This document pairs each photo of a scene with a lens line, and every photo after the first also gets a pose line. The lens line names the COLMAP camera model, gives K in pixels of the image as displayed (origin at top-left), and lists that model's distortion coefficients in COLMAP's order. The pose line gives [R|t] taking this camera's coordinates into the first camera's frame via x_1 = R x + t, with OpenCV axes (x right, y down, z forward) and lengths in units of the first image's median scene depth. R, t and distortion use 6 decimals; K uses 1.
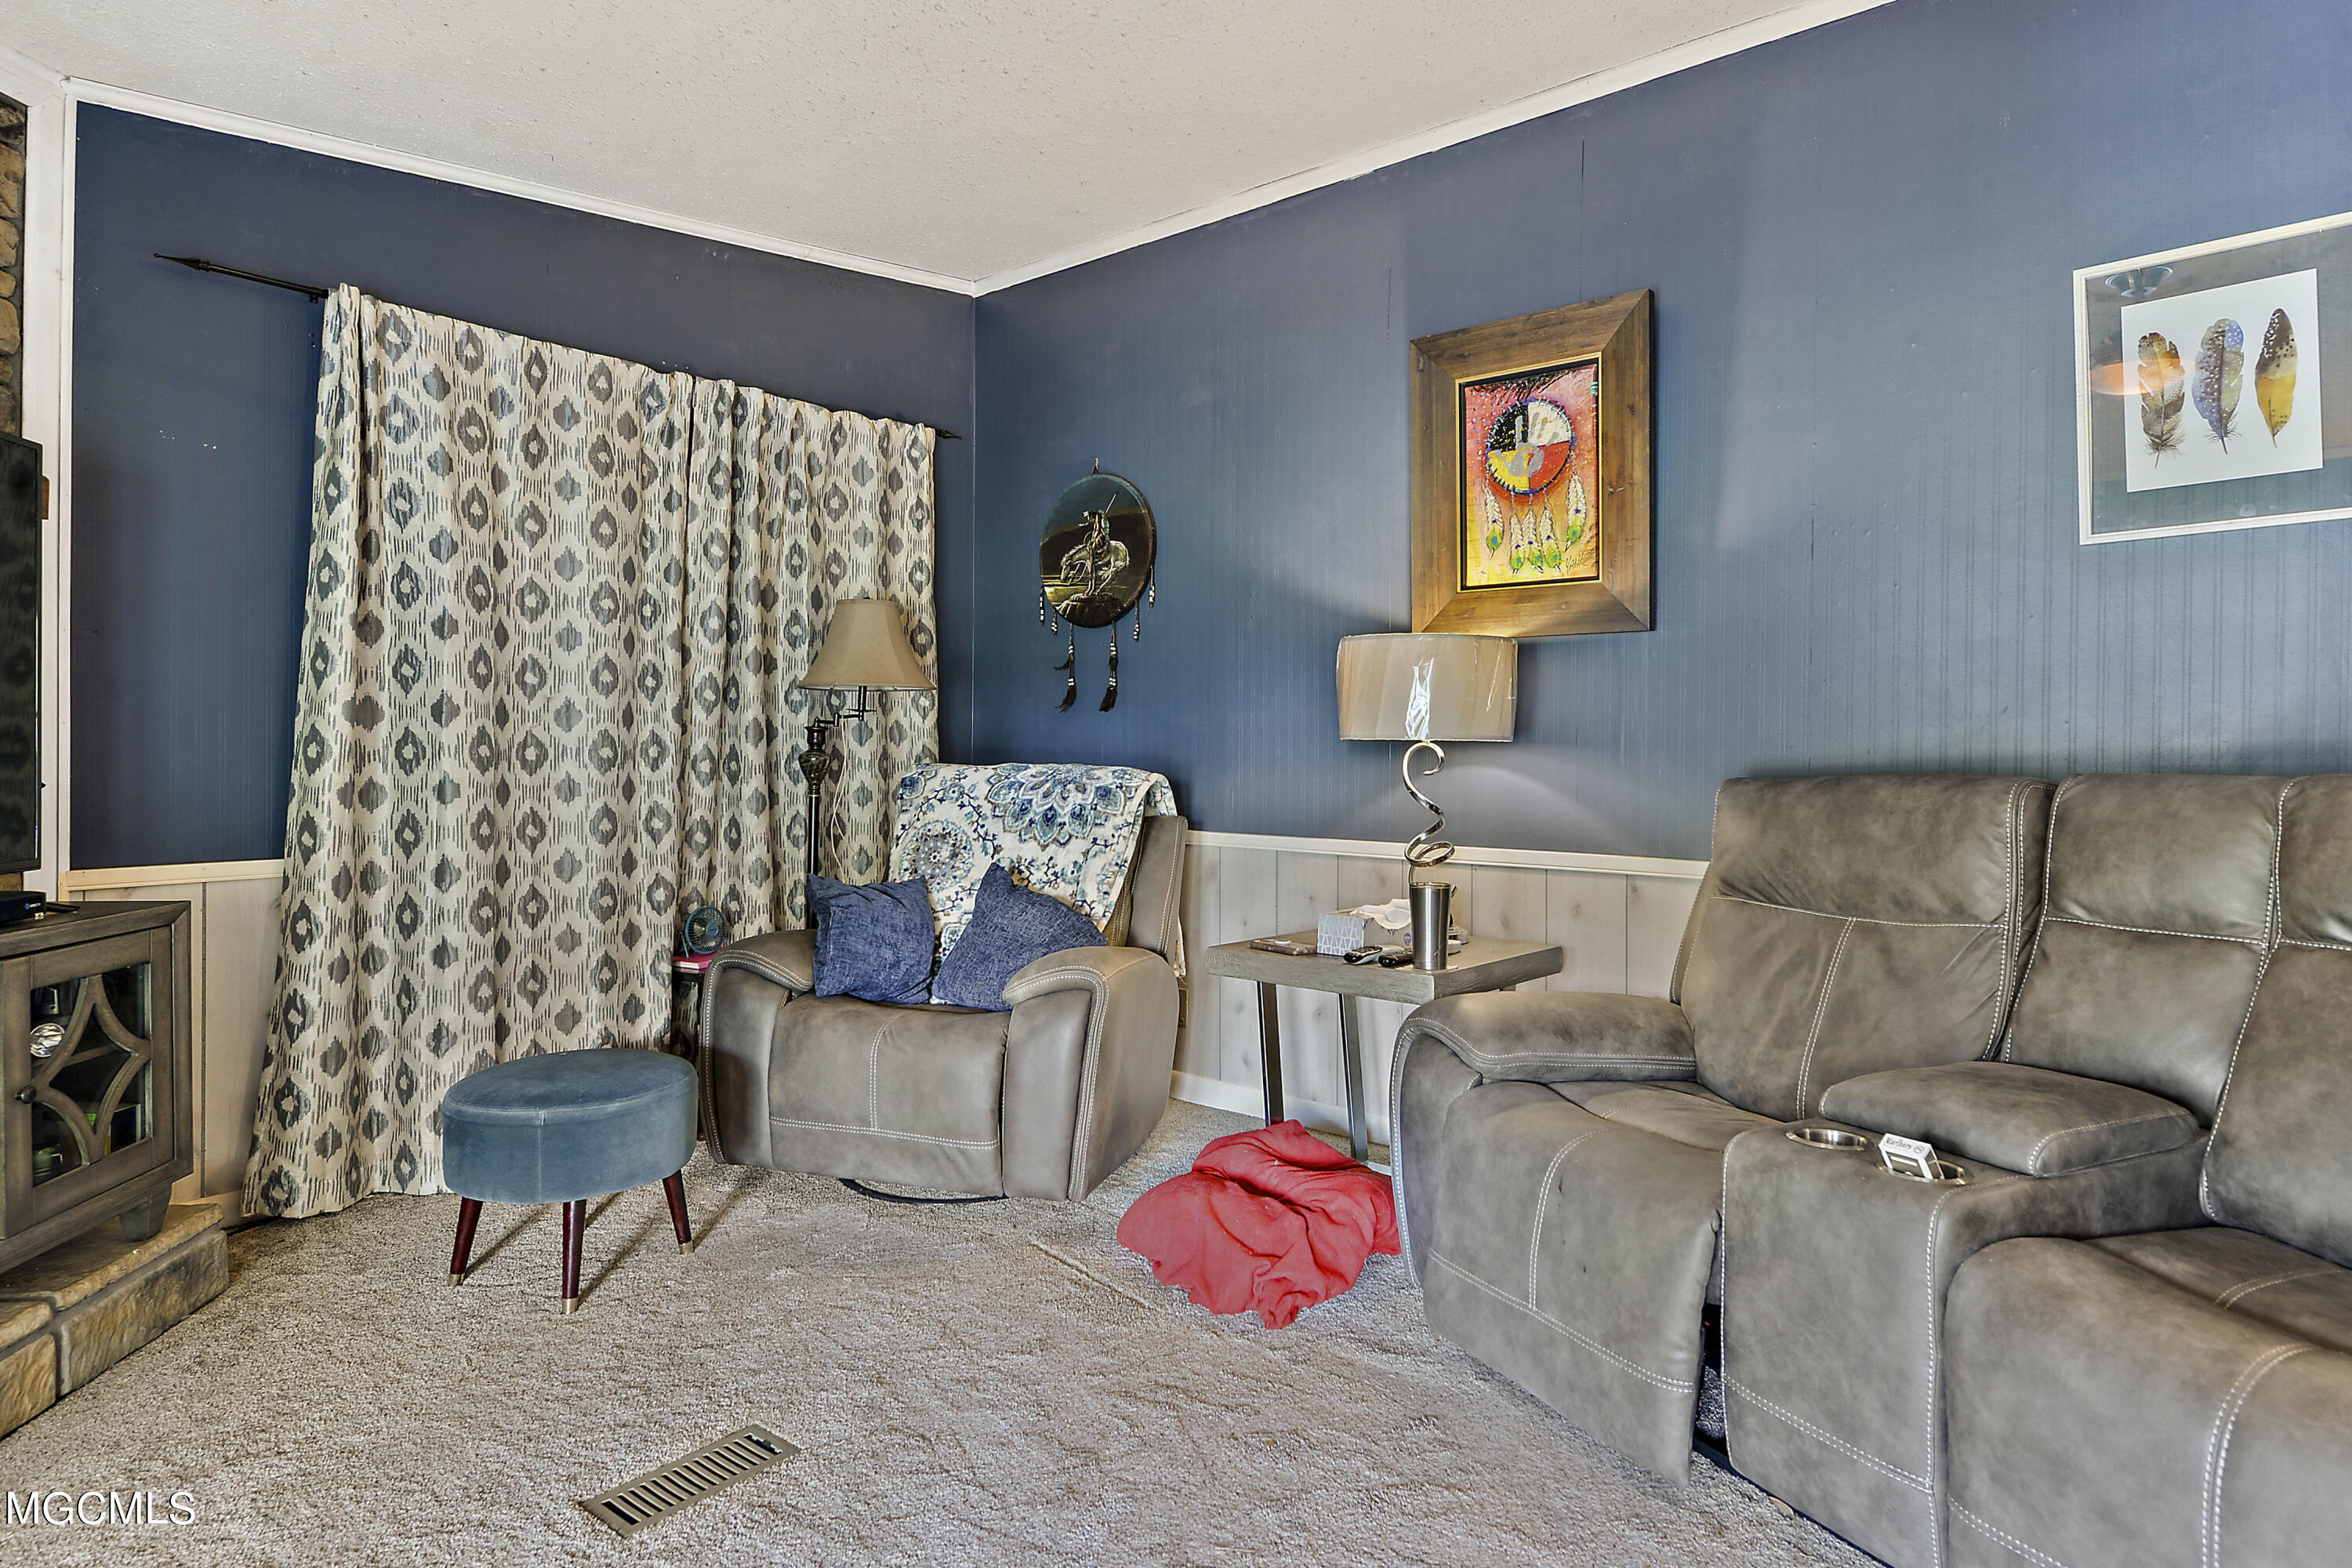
lens RADIAL K [[1300.1, 0, 1176.0], [0, 1300.1, 749.6], [0, 0, 1]] dist [0.005217, 0.000973]
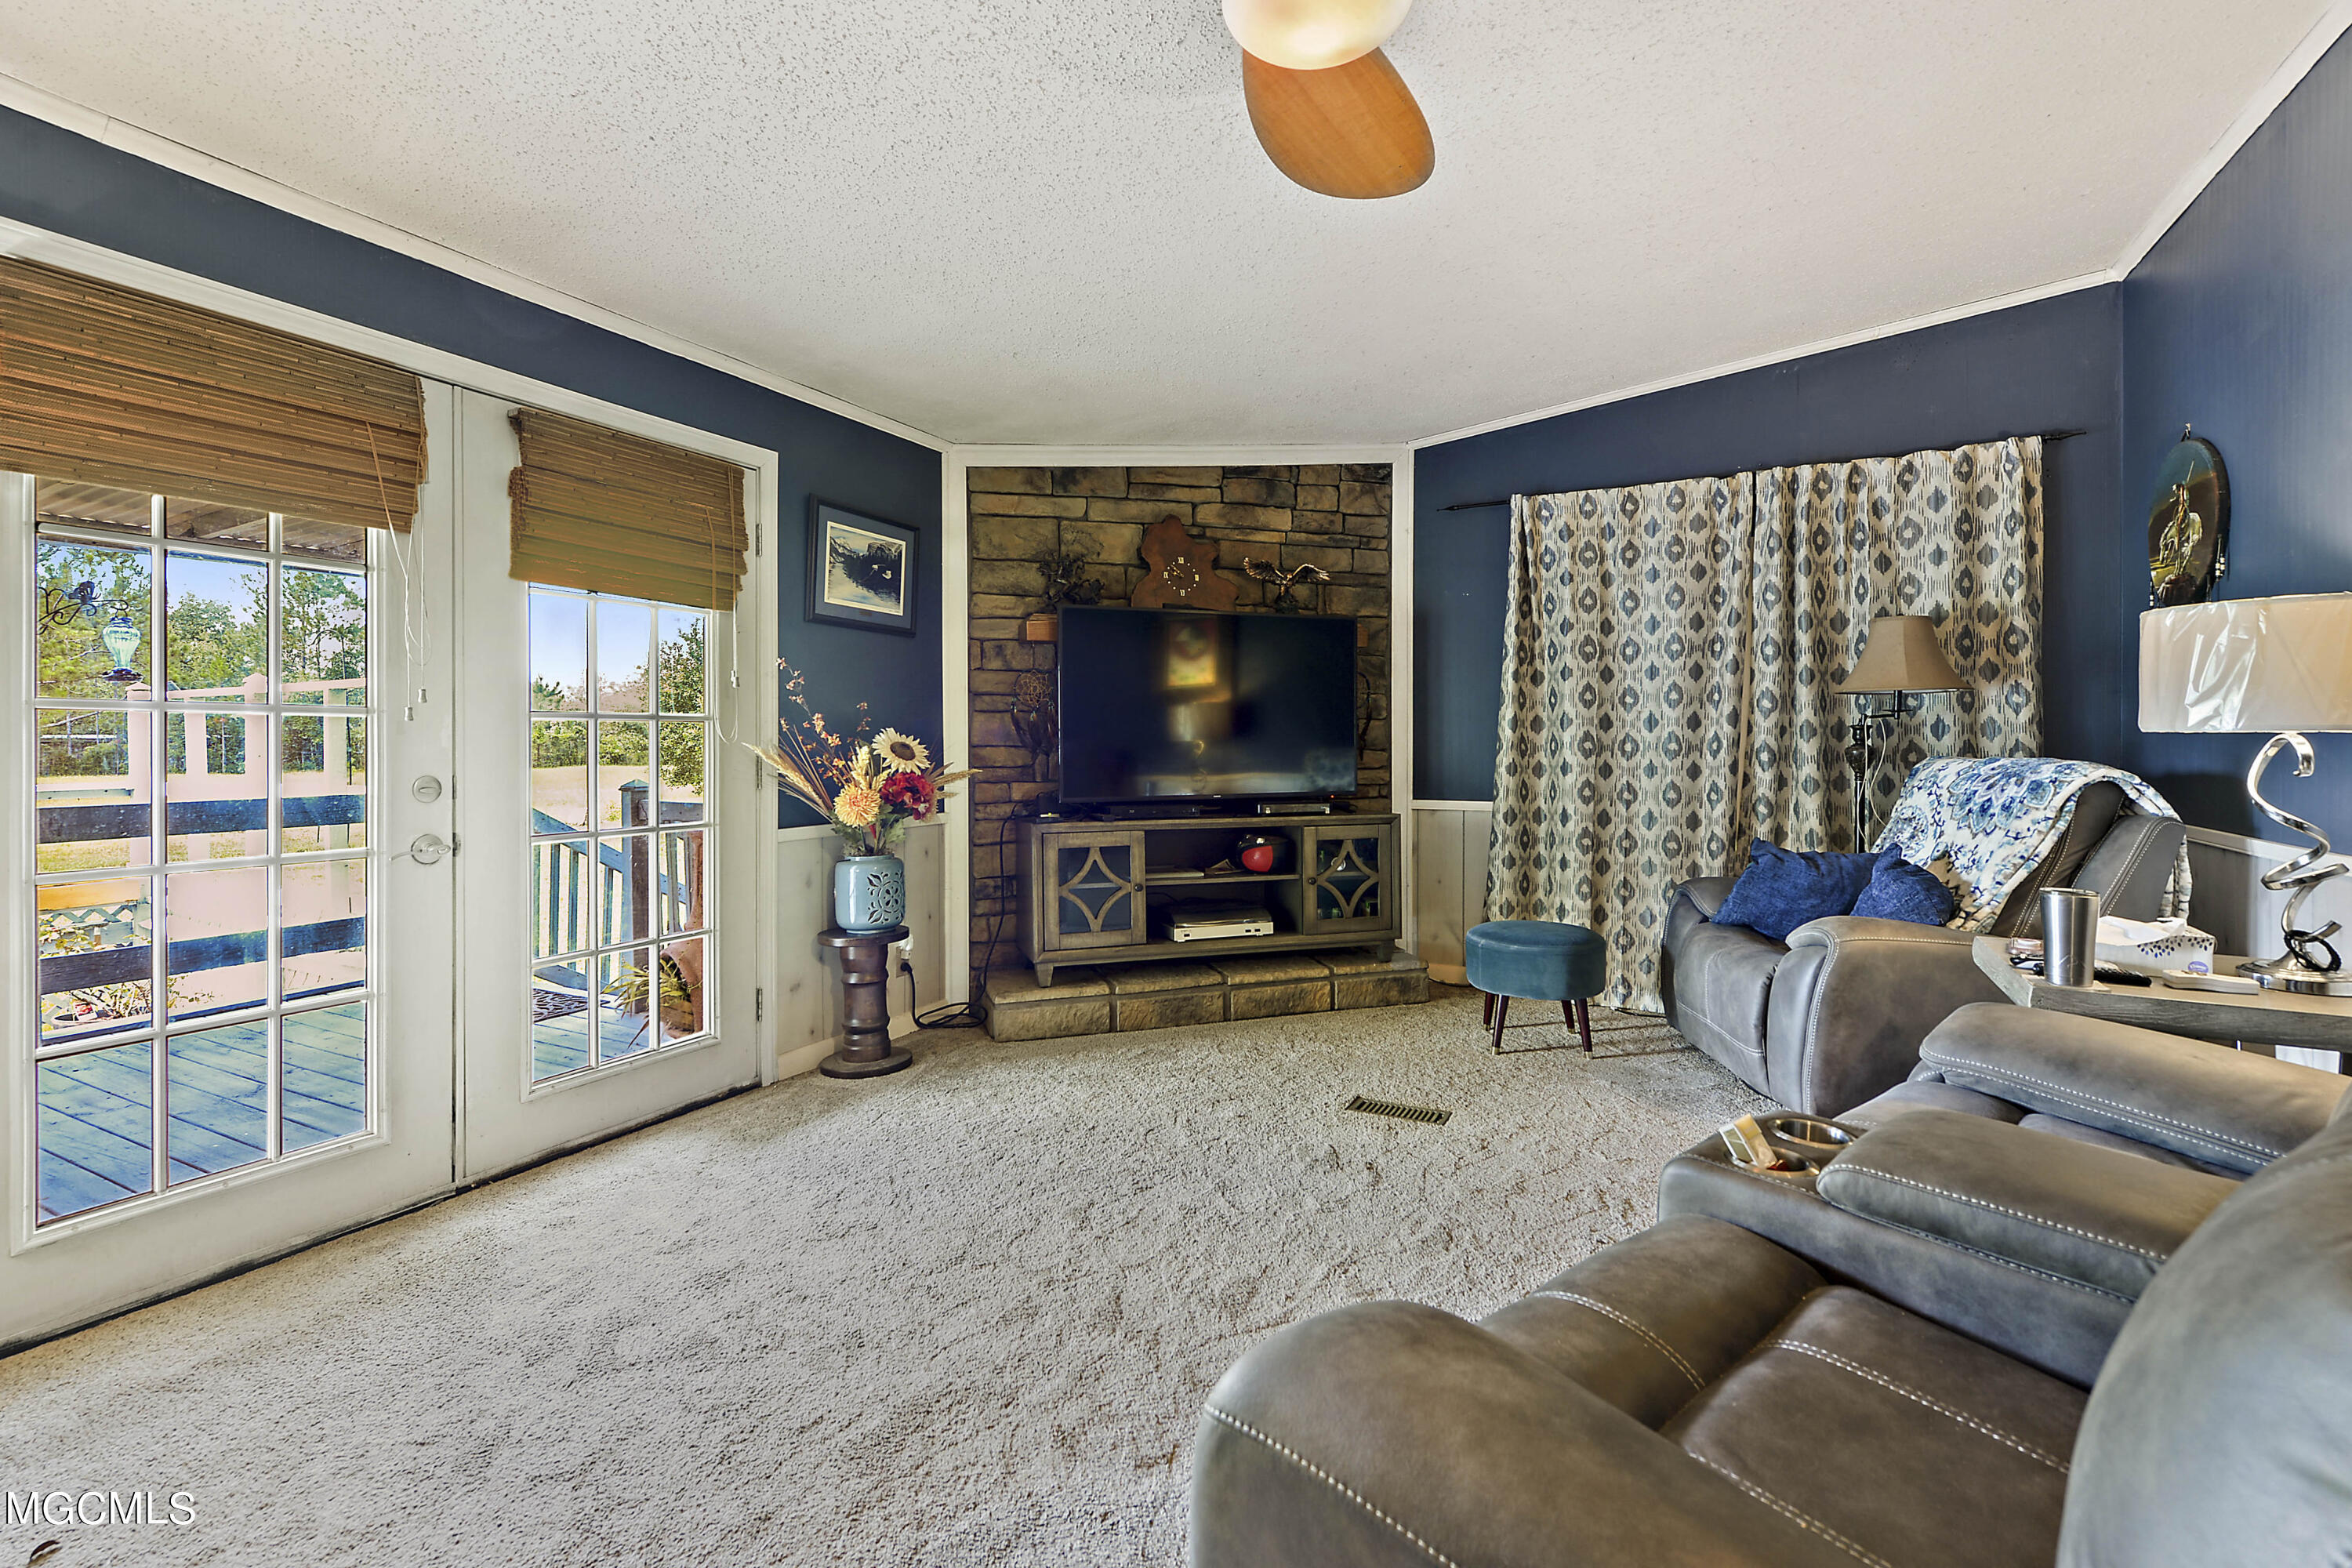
lens RADIAL K [[1048.9, 0, 1174.9], [0, 1048.9, 745.1], [0, 0, 1]] dist [0.000087, -0.000086]
pose [[0.206517, -0.000351, -0.978443, 0.642673], [0.002565, 0.999997, 0.000183, -0.000865], [0.978440, -0.002547, 0.206517, 0.192225]]
